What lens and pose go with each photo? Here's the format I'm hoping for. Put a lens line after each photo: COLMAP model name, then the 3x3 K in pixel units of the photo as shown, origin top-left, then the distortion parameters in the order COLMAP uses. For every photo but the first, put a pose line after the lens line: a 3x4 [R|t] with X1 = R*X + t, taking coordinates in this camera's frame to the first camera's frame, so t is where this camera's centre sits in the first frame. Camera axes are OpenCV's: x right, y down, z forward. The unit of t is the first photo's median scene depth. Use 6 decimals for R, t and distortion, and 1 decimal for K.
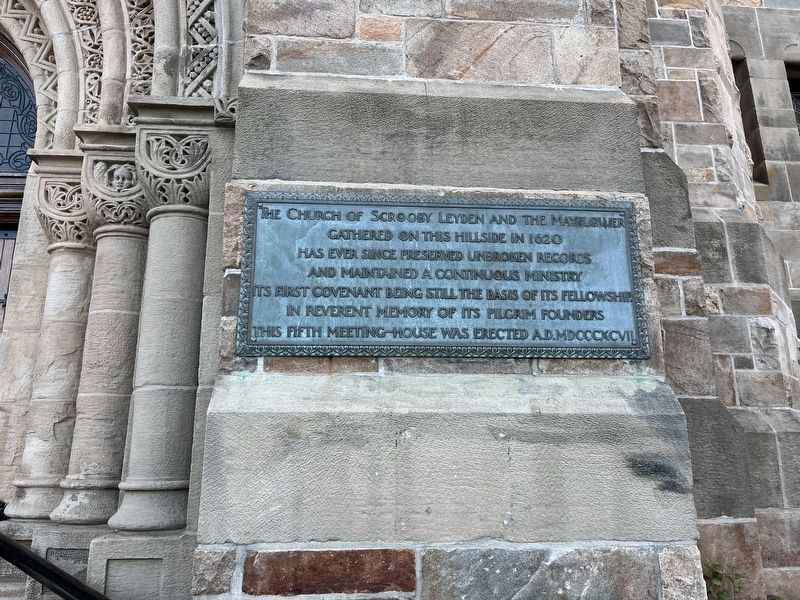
lens RADIAL K [[574.1, 0, 400.0], [0, 574.1, 300.0], [0, 0, 1]] dist [0.013656, -0.005486]
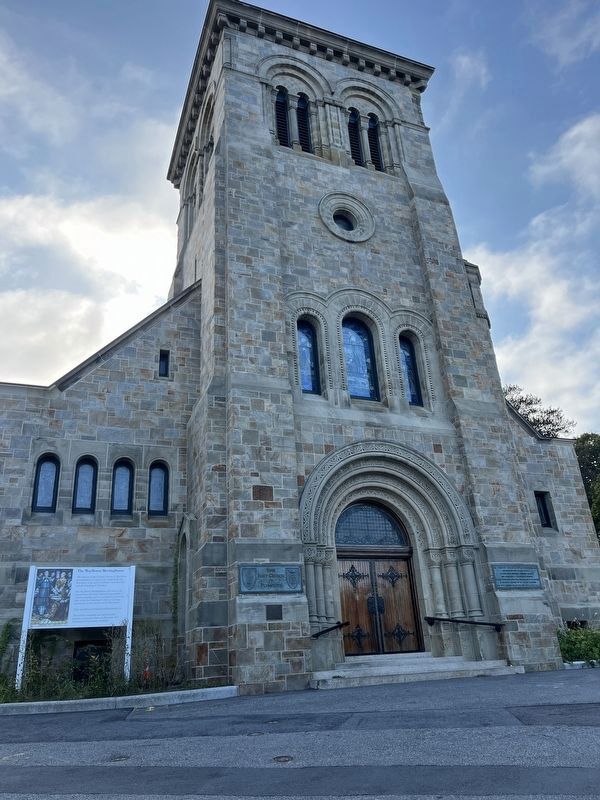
lens RADIAL K [[574.1, 0, 300.0], [0, 574.1, 400.0], [0, 0, 1]] dist [0.013656, -0.005486]
pose [[0.956717, 0.073673, 0.281540, -4.564661], [-0.017712, 0.980373, -0.196357, -0.724990], [-0.290481, 0.182871, 0.939244, -5.197633]]
